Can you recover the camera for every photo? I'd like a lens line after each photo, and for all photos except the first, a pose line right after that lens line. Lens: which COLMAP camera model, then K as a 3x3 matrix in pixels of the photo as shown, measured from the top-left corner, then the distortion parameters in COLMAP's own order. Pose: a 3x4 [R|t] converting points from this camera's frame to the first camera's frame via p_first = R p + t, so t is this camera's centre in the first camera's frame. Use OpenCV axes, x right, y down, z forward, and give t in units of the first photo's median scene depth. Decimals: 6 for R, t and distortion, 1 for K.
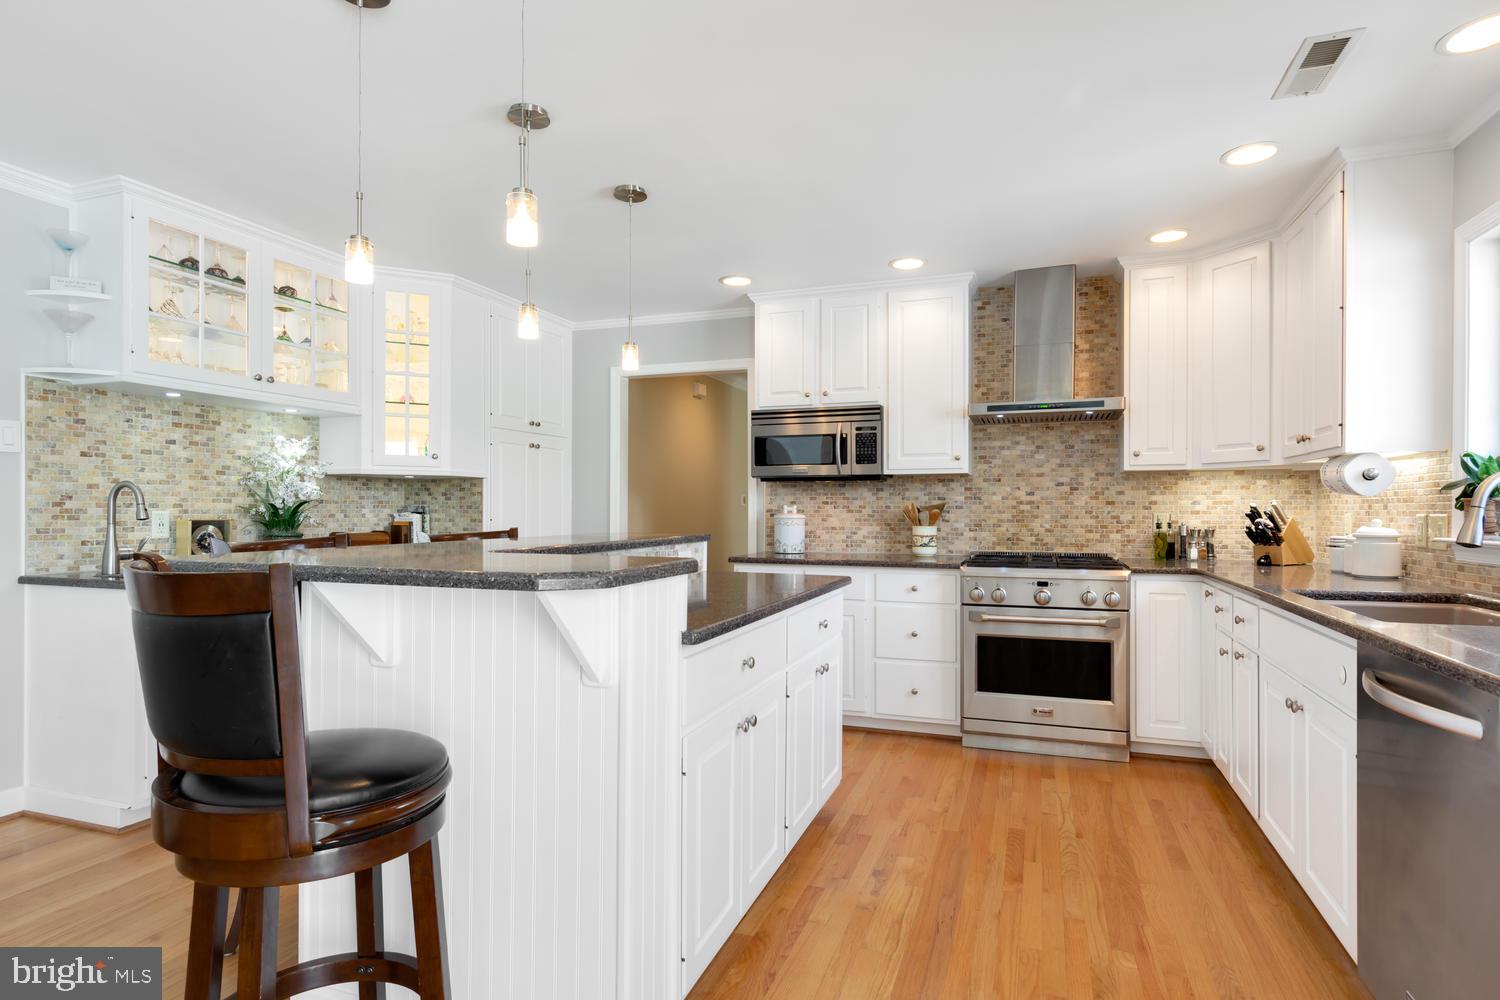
lens RADIAL K [[794.2, 0, 760.0], [0, 794.2, 510.1], [0, 0, 1]] dist [0.011670, -0.010141]
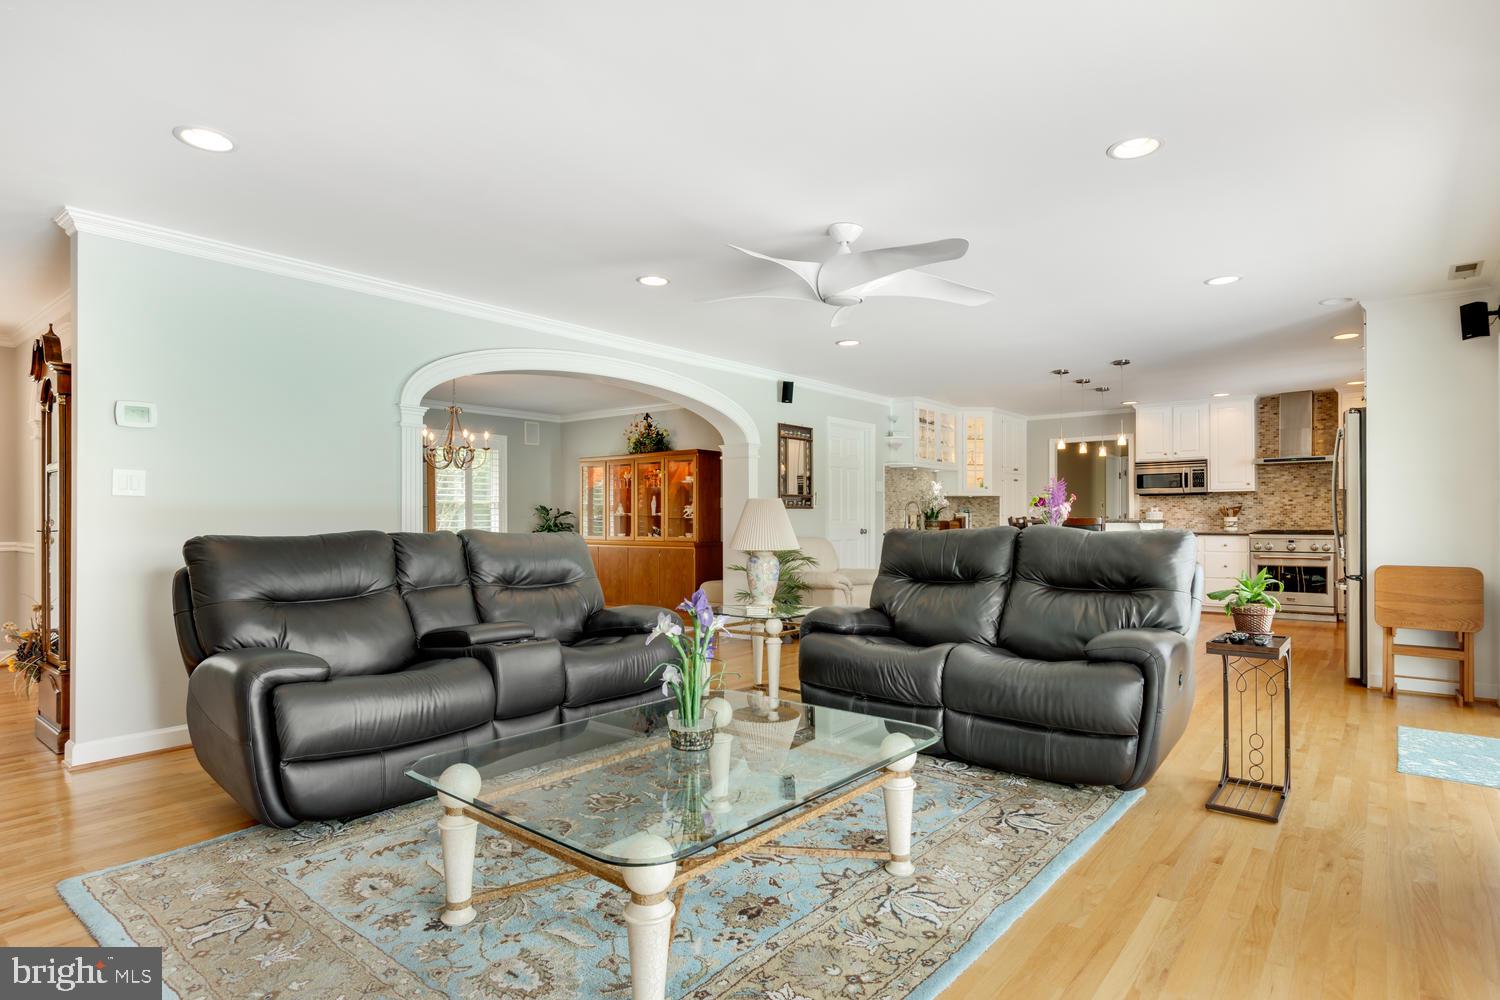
lens RADIAL K [[794.2, 0, 759.5], [0, 794.2, 518.4], [0, 0, 1]] dist [0.011670, -0.010141]
pose [[0.945881, -0.005148, -0.324473, -0.286335], [0.005700, 0.999983, 0.000753, 0.016264], [0.324464, -0.002562, 0.945895, -1.388821]]
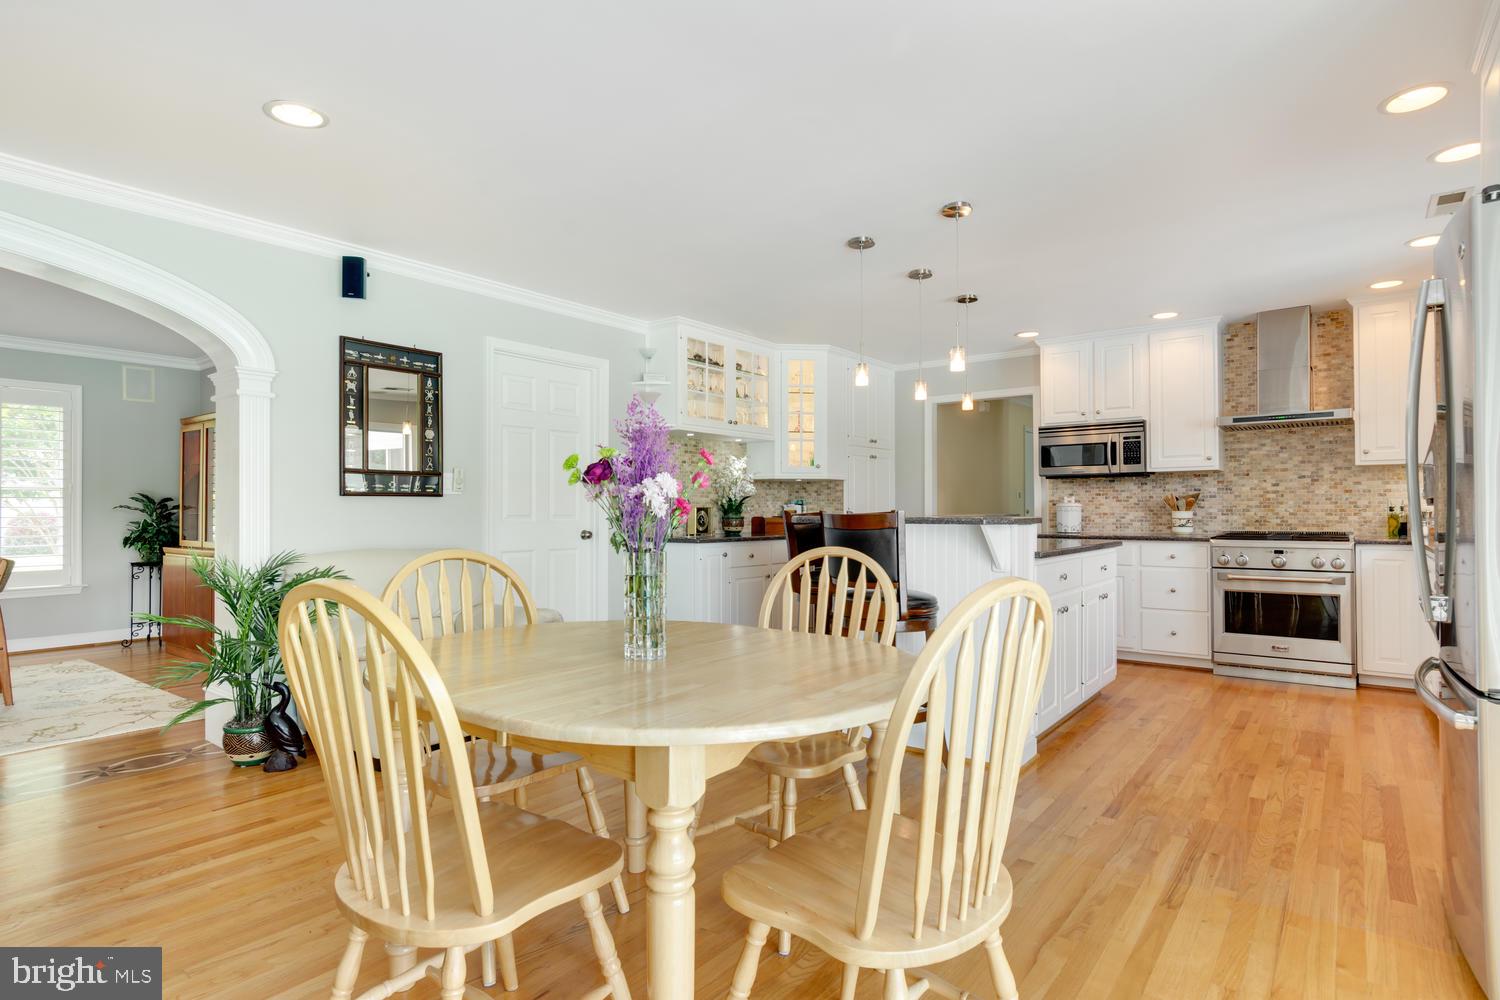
lens RADIAL K [[794.2, 0, 757.4], [0, 794.2, 502.7], [0, 0, 1]] dist [0.011670, -0.010141]
pose [[0.953143, -0.008756, -0.302394, -0.063227], [0.005716, 0.999924, -0.010937, 0.017471], [0.302466, 0.008696, 0.953120, -0.468254]]
